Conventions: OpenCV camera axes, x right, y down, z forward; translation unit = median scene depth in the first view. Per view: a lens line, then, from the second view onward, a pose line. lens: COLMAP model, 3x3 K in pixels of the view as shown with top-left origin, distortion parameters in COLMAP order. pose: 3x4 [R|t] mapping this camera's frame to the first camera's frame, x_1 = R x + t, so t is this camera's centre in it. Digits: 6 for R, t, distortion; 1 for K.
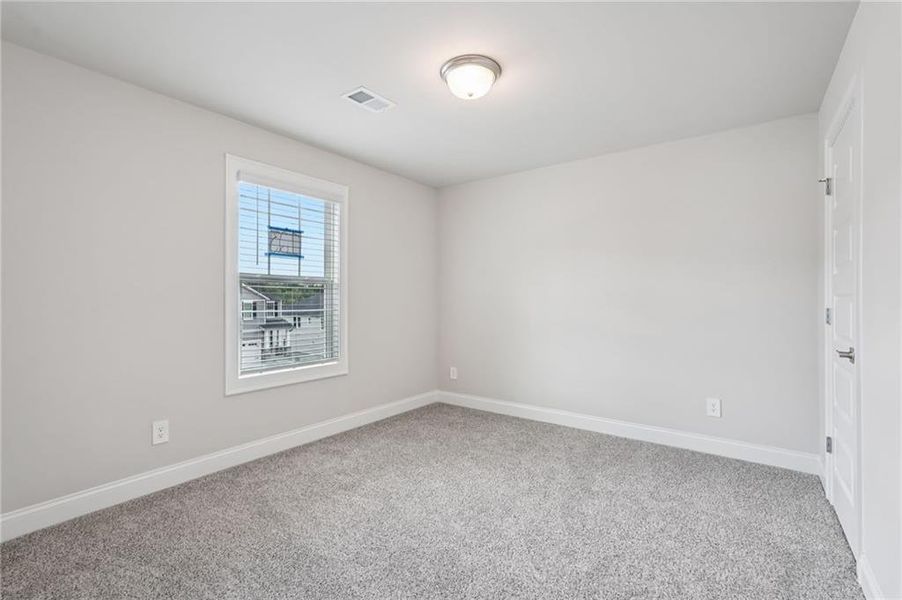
lens RADIAL K [[404.2, 0, 451.7], [0, 404.2, 300.1], [0, 0, 1]] dist [-0.013372, 0.008175]
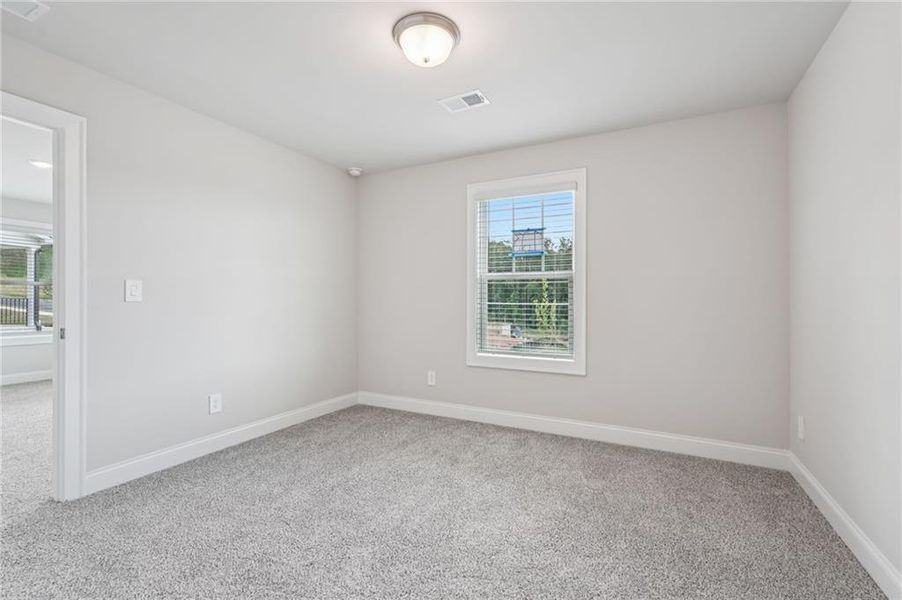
lens RADIAL K [[404.2, 0, 451.7], [0, 404.2, 300.1], [0, 0, 1]] dist [-0.013372, 0.008175]
pose [[0.164243, -0.000479, -0.986420, 0.658363], [-0.007716, 0.999969, -0.001770, 0.020179], [0.986390, 0.007902, 0.164234, 0.635013]]
